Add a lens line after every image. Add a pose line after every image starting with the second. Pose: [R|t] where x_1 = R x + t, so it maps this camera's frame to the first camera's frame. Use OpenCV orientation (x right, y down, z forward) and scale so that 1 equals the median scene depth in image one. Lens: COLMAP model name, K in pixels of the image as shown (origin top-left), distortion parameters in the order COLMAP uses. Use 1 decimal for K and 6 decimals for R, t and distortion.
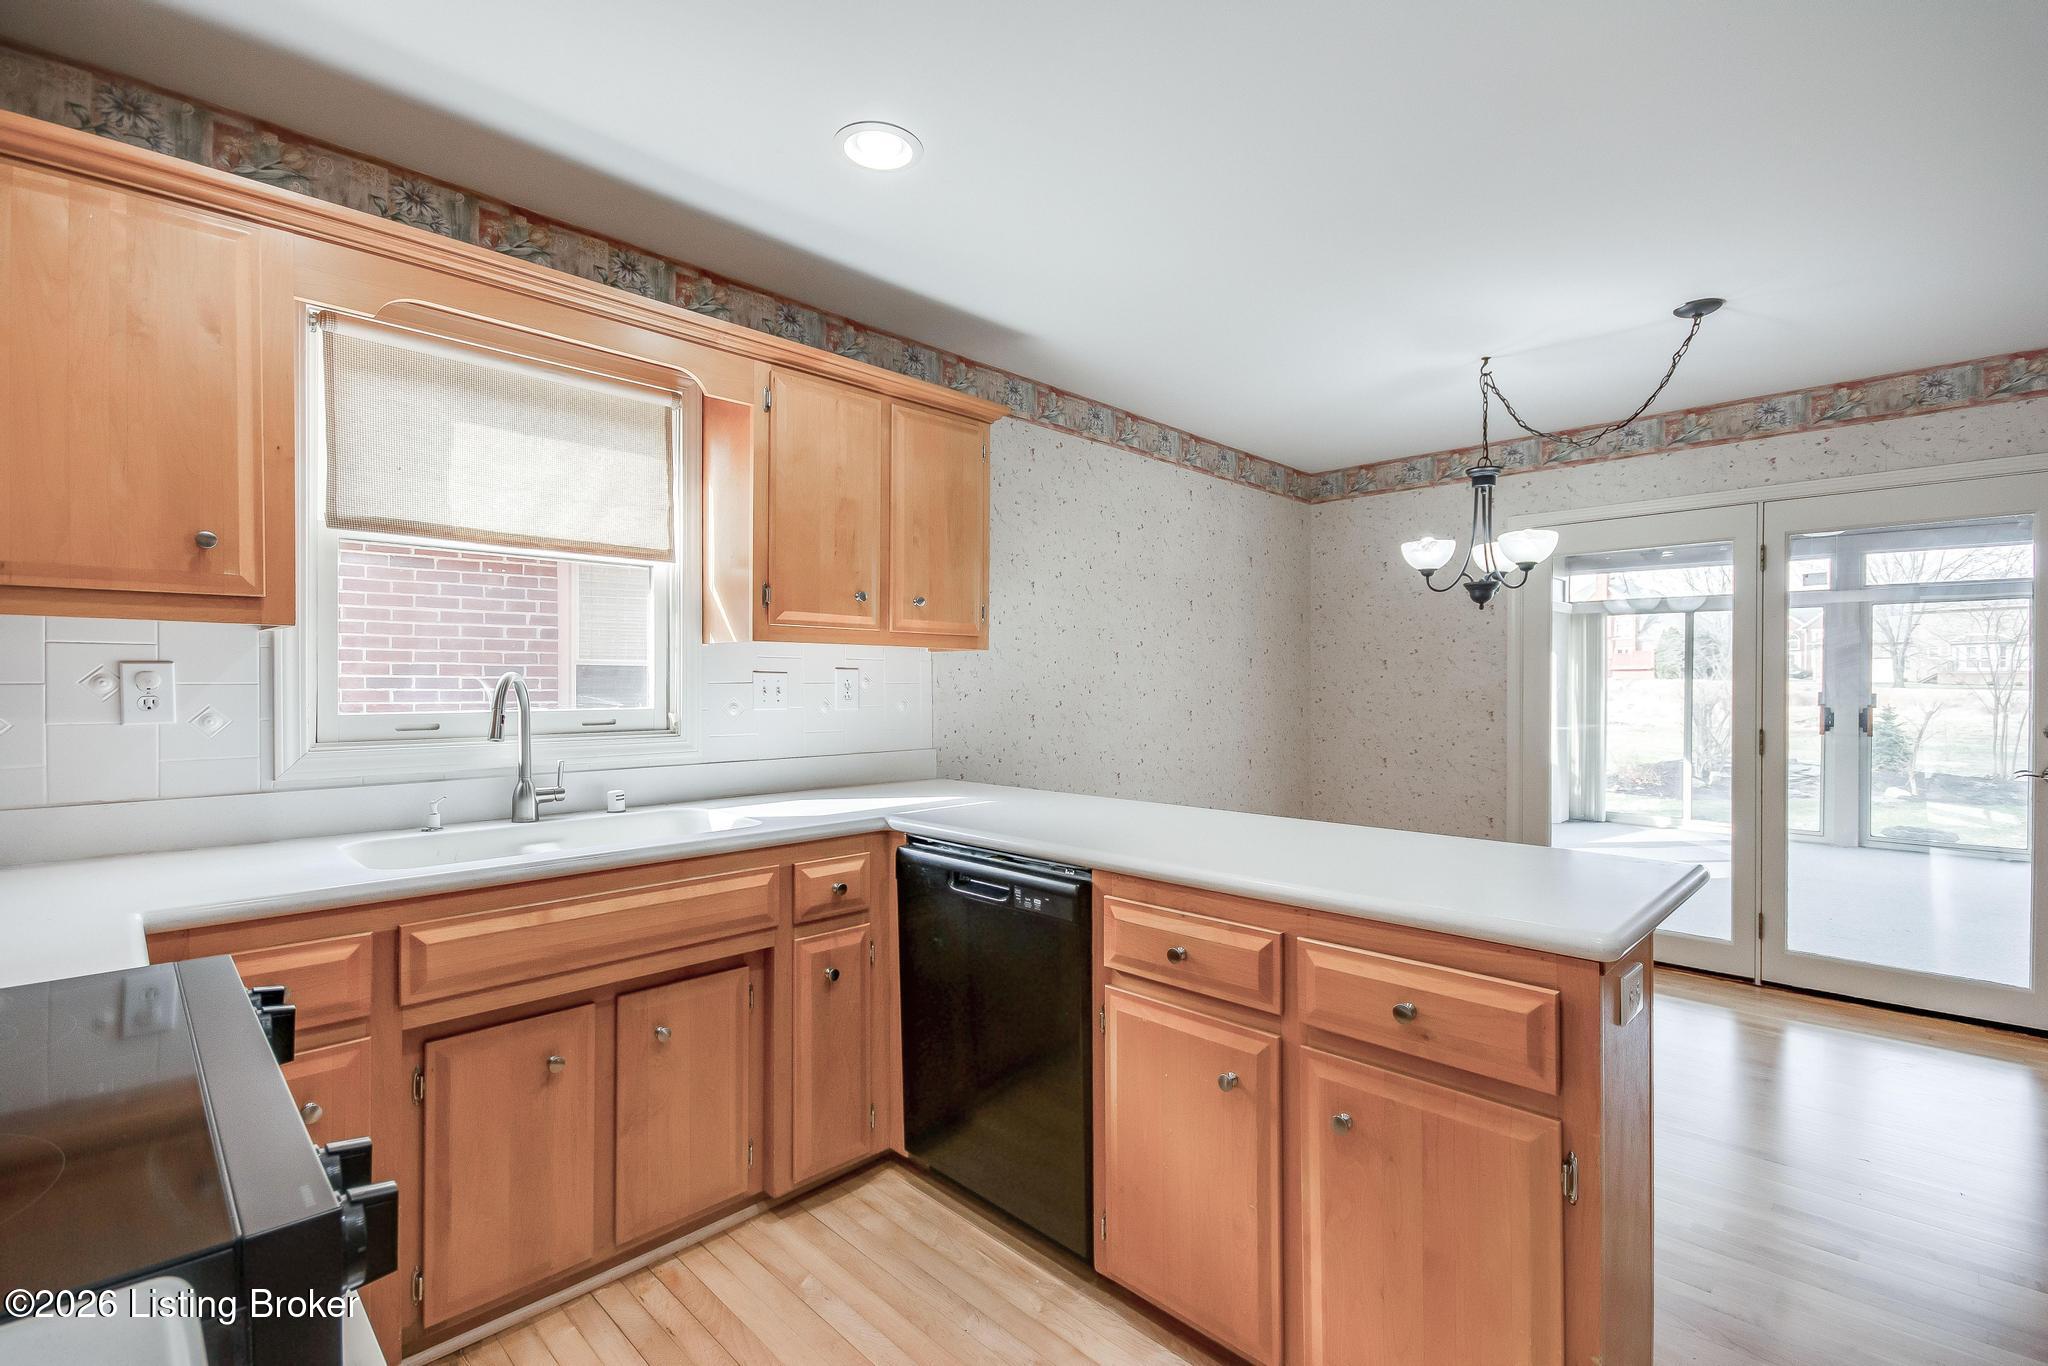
lens RADIAL K [[906.5, 0, 1027.7], [0, 906.5, 687.7], [0, 0, 1]] dist [0.009644, -0.009304]
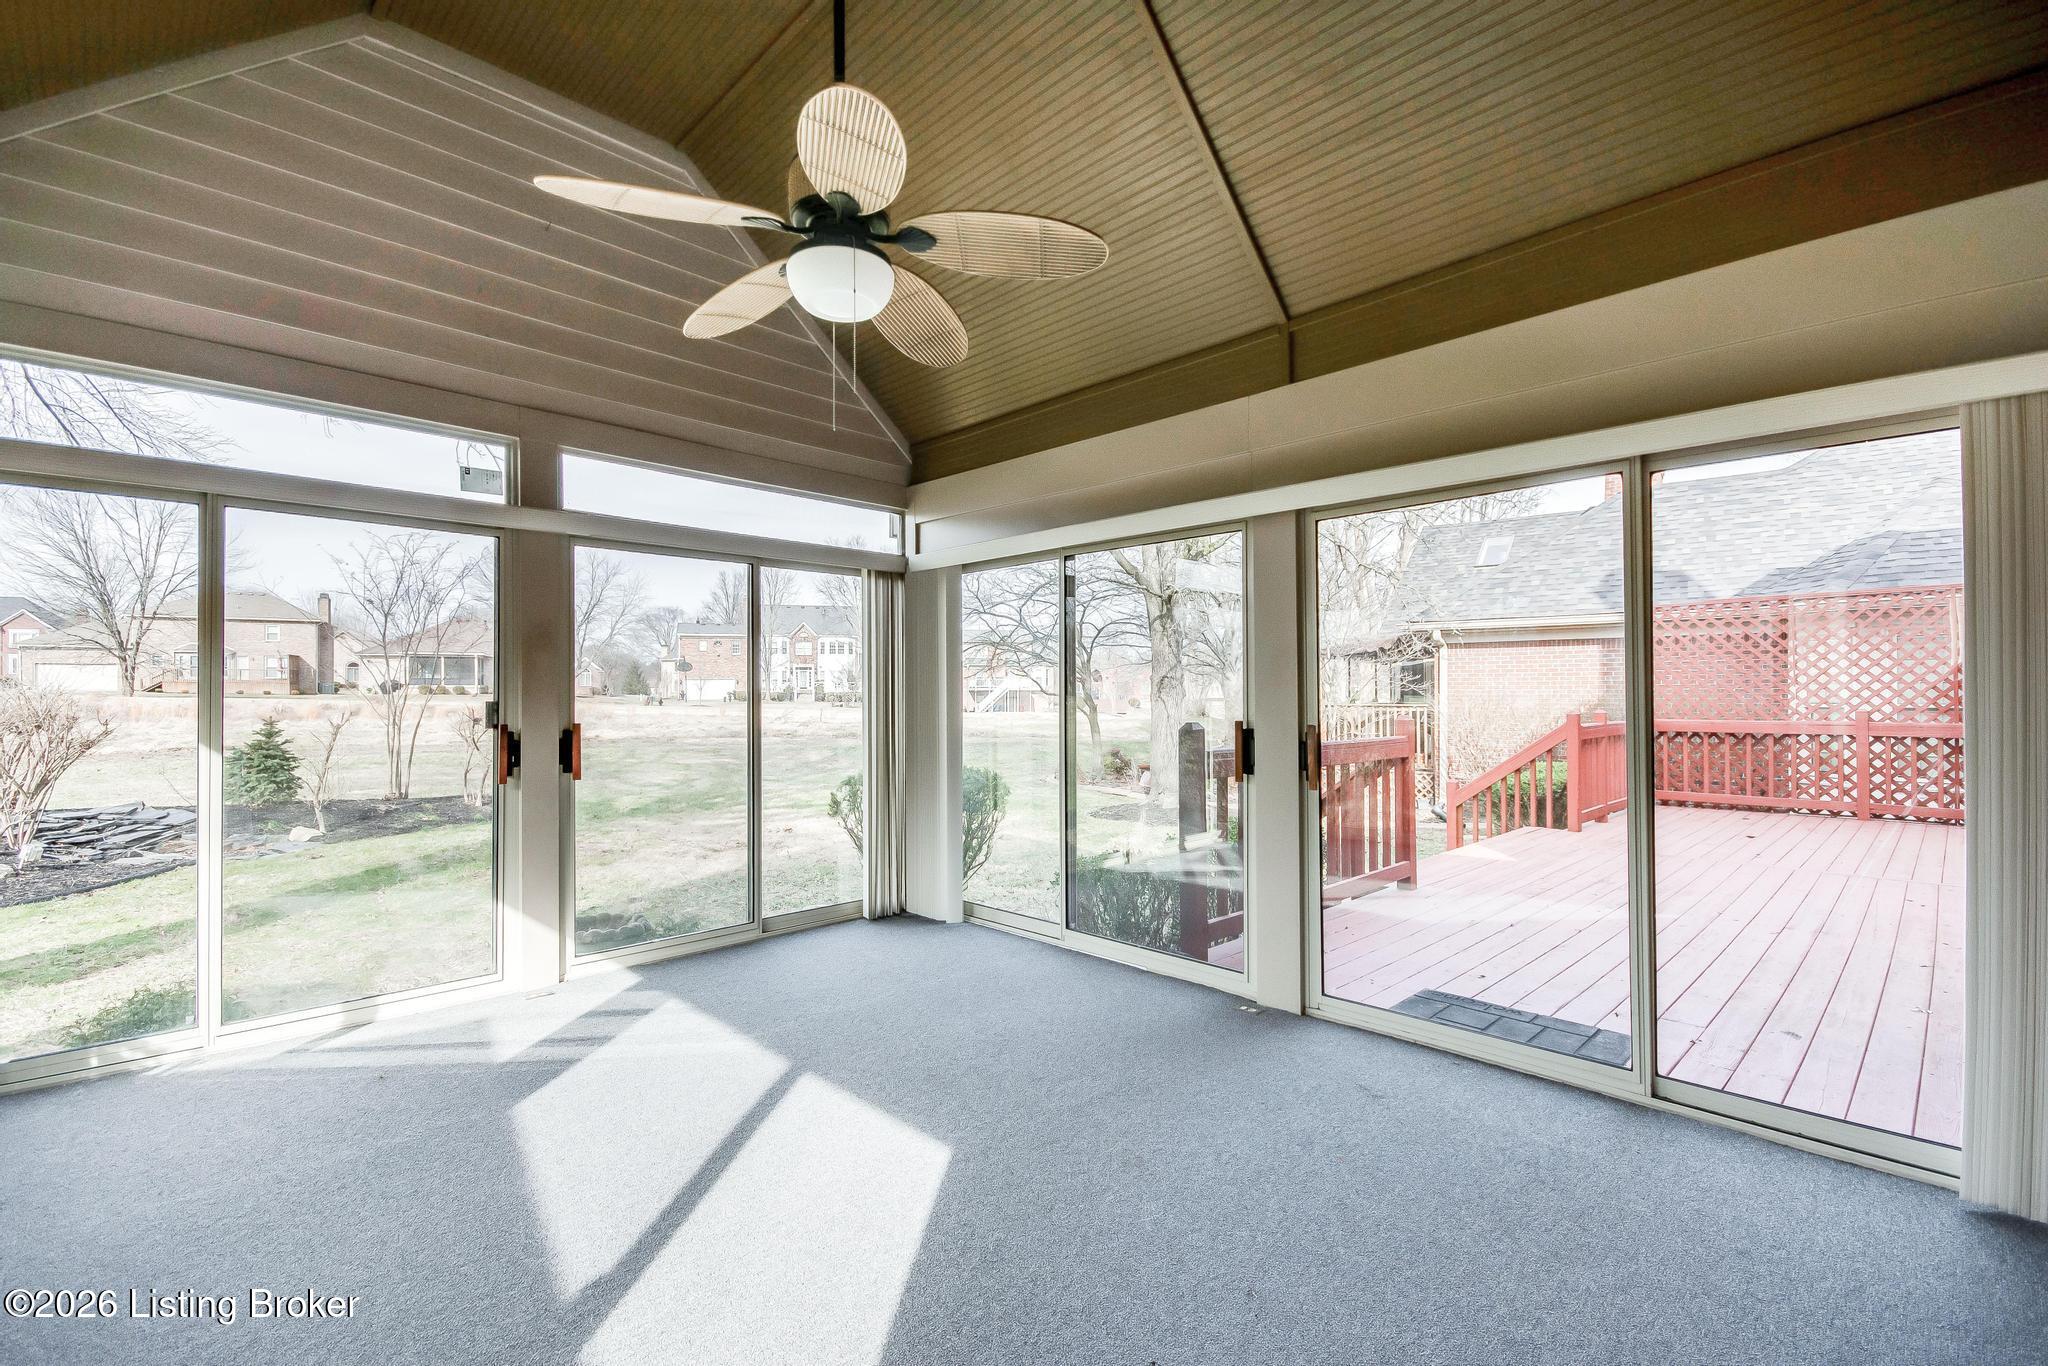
lens RADIAL K [[906.5, 0, 1027.7], [0, 906.5, 687.7], [0, 0, 1]] dist [0.009644, -0.009304]
pose [[0.017743, 0.006114, 0.999824, 0.865851], [0.004679, 0.999970, -0.006198, 0.004213], [-0.999832, 0.004788, 0.017714, 1.628935]]
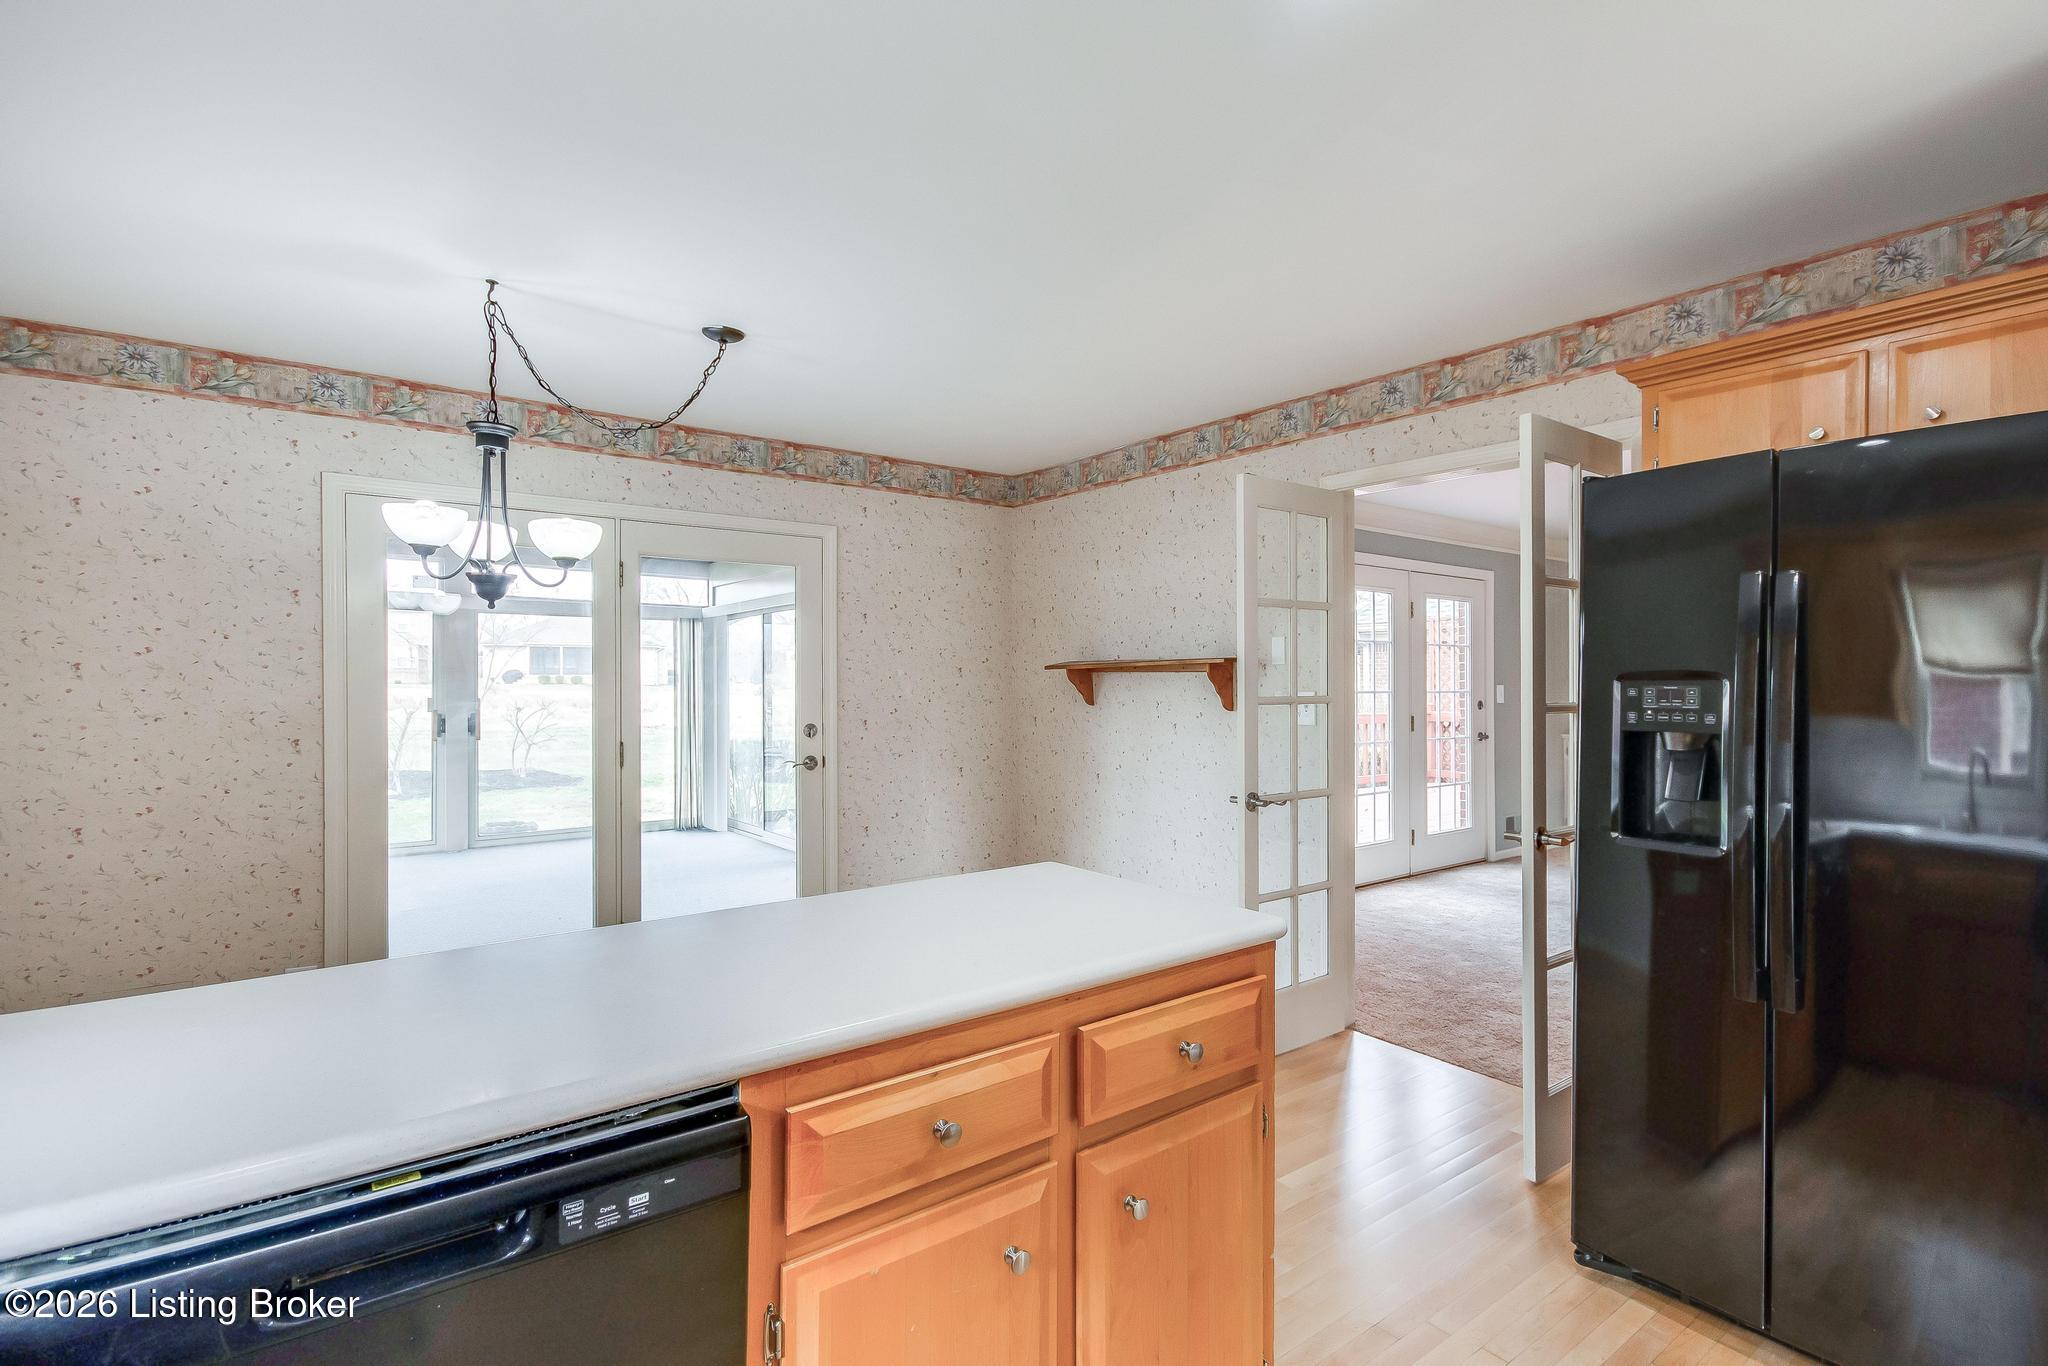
lens RADIAL K [[988.5, 0, 1103.8], [0, 988.5, 692.3], [0, 0, 1]] dist [0.000016, 0.016502]
pose [[0.103643, -0.010517, 0.994559, -0.278375], [0.004624, 0.999938, 0.010092, -0.021907], [-0.994604, 0.003553, 0.103685, 0.399336]]
